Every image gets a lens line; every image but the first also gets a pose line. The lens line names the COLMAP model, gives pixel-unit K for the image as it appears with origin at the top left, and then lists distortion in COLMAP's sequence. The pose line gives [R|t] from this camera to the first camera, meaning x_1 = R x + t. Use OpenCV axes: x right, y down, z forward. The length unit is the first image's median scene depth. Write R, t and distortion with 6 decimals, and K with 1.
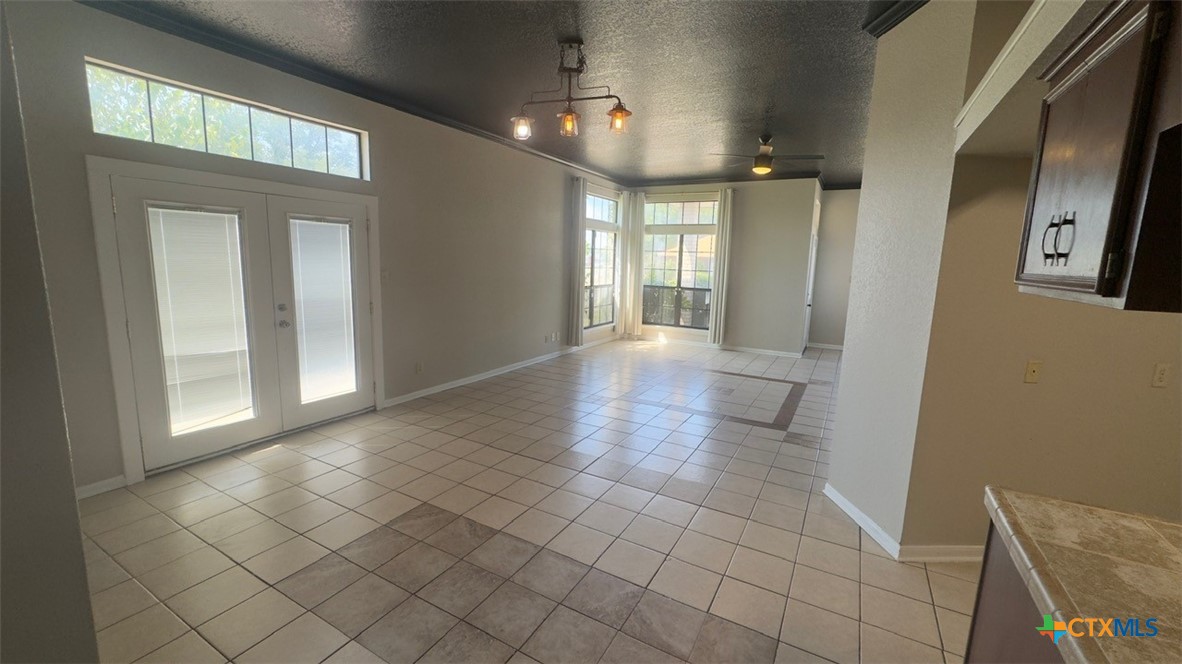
lens RADIAL K [[471.7, 0, 593.7], [0, 471.7, 332.1], [0, 0, 1]] dist [-0.000817, -0.000319]
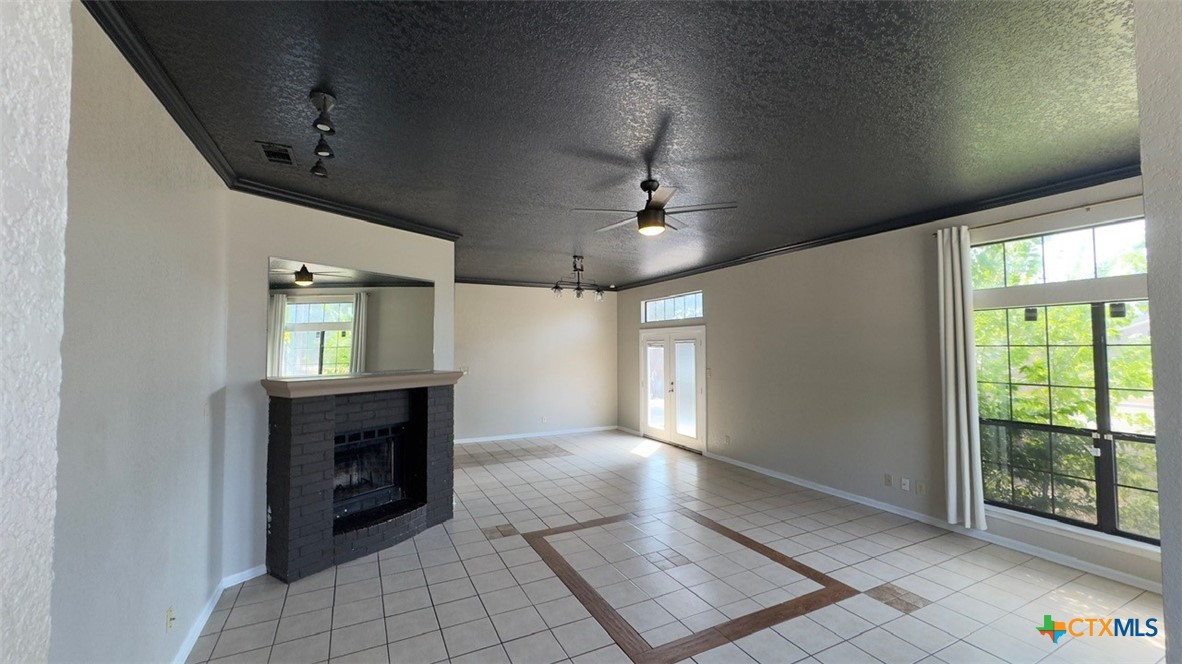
lens RADIAL K [[473.9, 0, 592.0], [0, 473.9, 333.0], [0, 0, 1]] dist [-0.001025, -0.000015]
pose [[-0.563720, -0.051854, -0.824336, 1.406618], [-0.134142, 0.990525, 0.029425, -0.307515], [0.815000, 0.127165, -0.565335, 1.970332]]
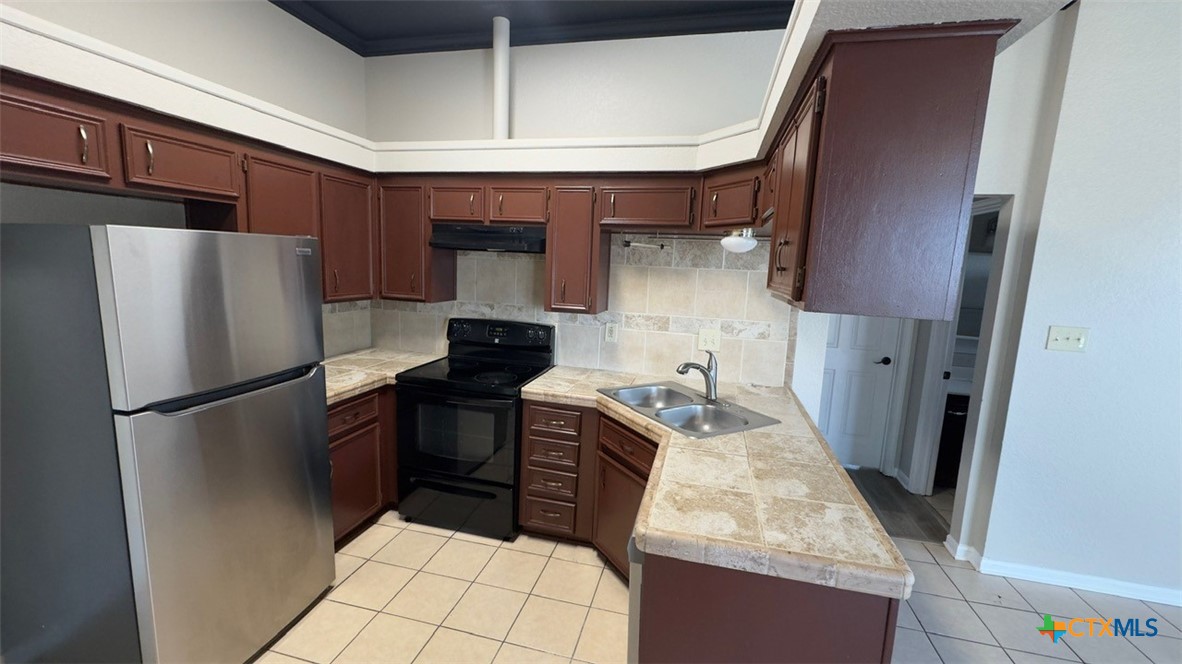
lens RADIAL K [[471.7, 0, 593.7], [0, 471.7, 332.1], [0, 0, 1]] dist [-0.000817, -0.000319]
pose [[-0.960605, -0.034490, -0.275768, 0.621289], [-0.114133, 0.953691, 0.278294, -0.081354], [0.253399, 0.298805, -0.920057, 0.581267]]
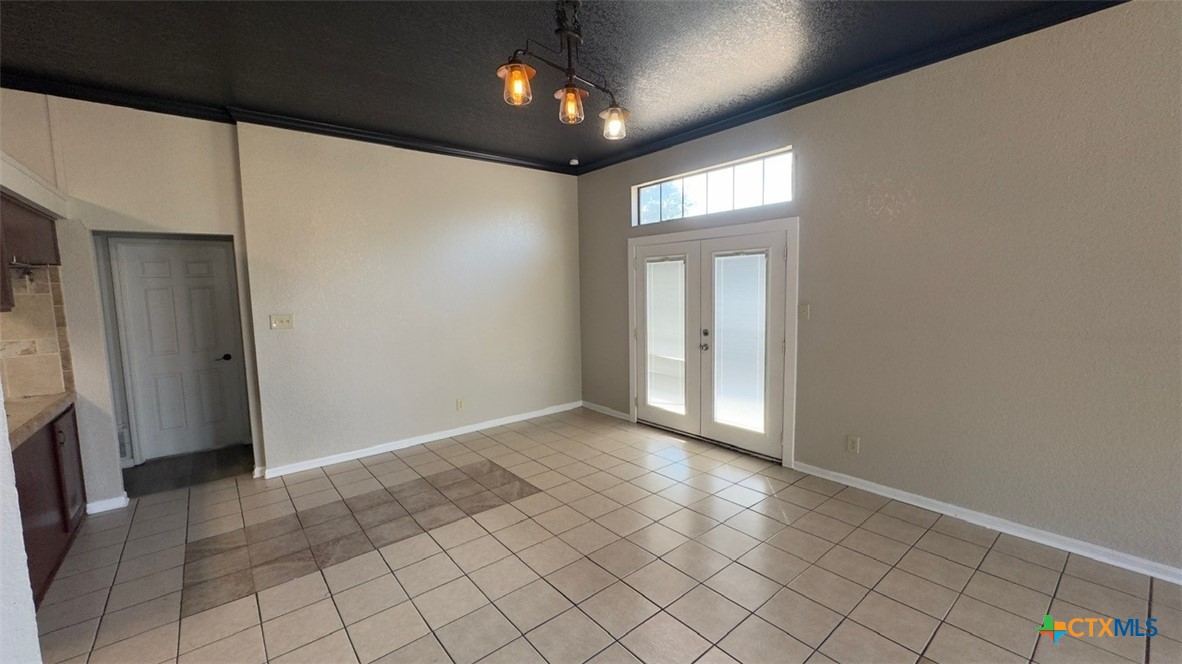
lens RADIAL K [[471.7, 0, 593.7], [0, 471.7, 332.1], [0, 0, 1]] dist [-0.000817, -0.000319]
pose [[-0.362880, 0.067846, -0.929363, 0.564915], [-0.130231, 0.983865, 0.122675, -0.168990], [0.922690, 0.165548, -0.348190, 1.194745]]
